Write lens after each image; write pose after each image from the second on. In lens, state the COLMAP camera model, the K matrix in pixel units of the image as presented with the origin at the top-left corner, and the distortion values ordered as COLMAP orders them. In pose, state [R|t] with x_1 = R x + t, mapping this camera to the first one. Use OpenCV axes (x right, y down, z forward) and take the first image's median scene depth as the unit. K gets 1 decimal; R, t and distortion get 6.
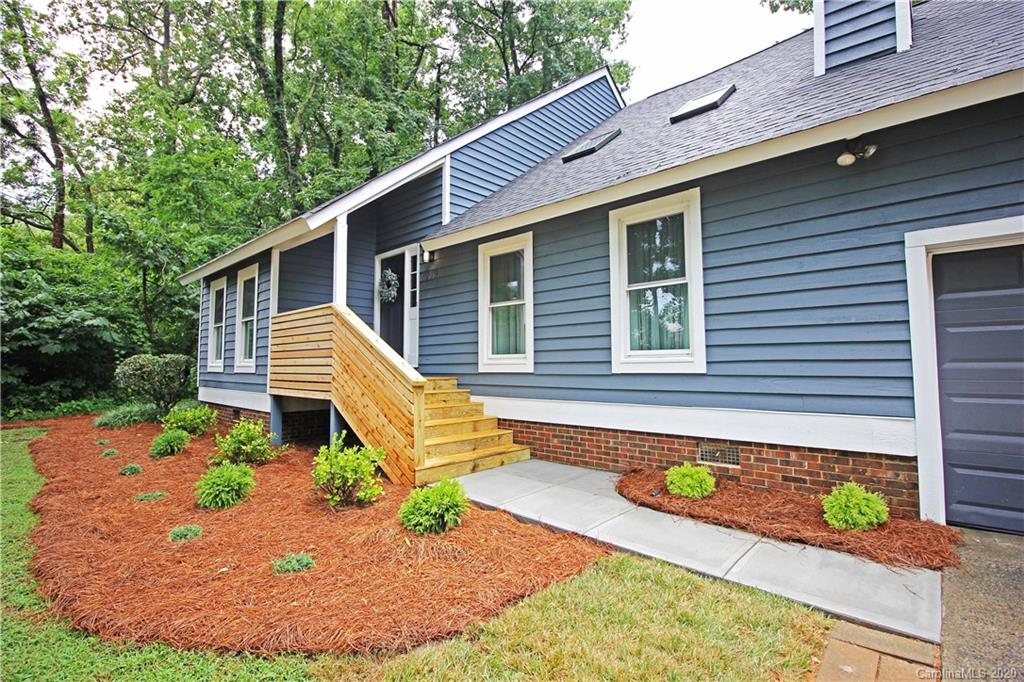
lens RADIAL K [[477.0, 0, 507.9], [0, 477.0, 335.2], [0, 0, 1]] dist [-0.010270, -0.006072]
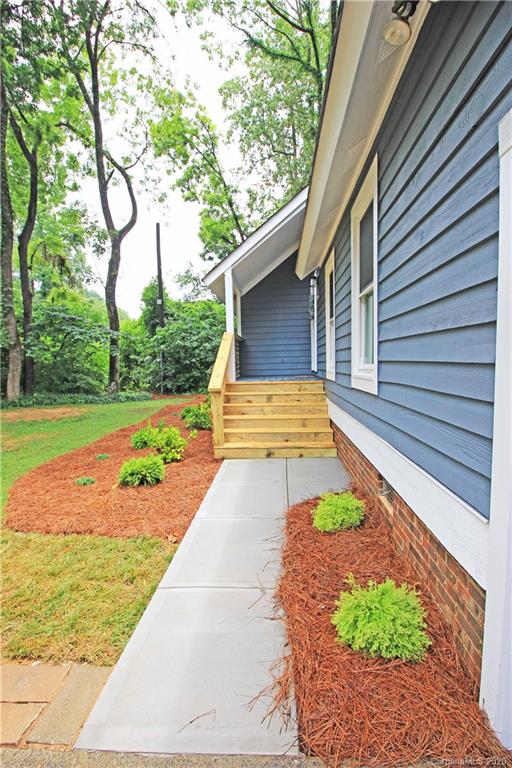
lens RADIAL K [[357.7, 0, 258.4], [0, 357.7, 389.0], [0, 0, 1]] dist [-0.010270, -0.006072]
pose [[0.634111, 0.045508, -0.771902, 0.454660], [0.071880, 0.990475, 0.117442, -0.011171], [0.769894, -0.129956, 0.624800, 0.271441]]
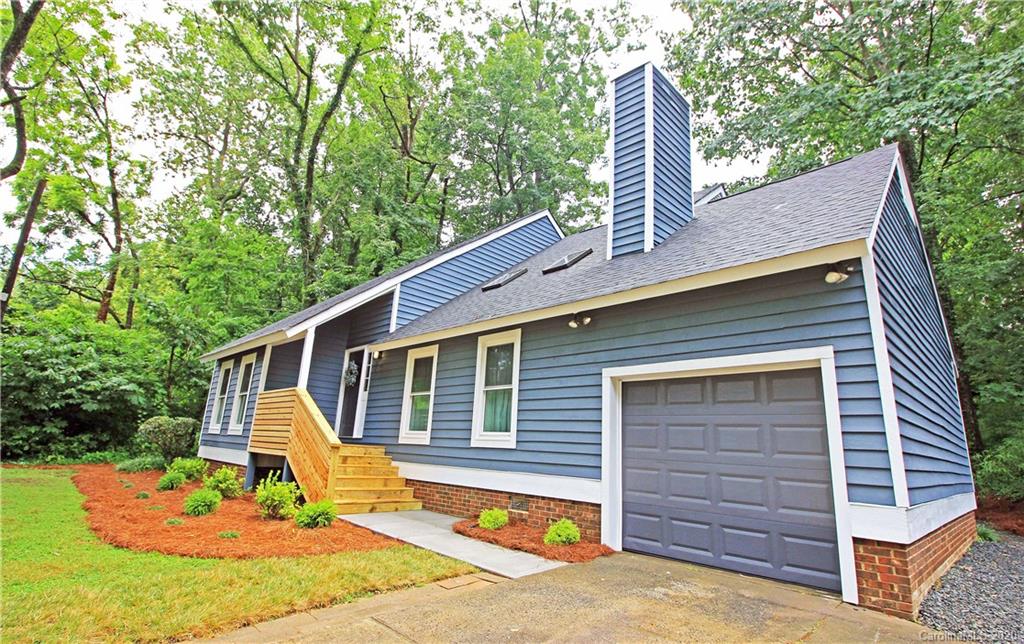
lens RADIAL K [[498.0, 0, 506.2], [0, 498.0, 319.4], [0, 0, 1]] dist [-0.009278, -0.004255]
pose [[0.997365, 0.044541, -0.057257, 0.272023], [-0.054845, 0.979606, -0.193298, -0.010108], [0.047480, 0.195929, 0.979468, -0.388081]]
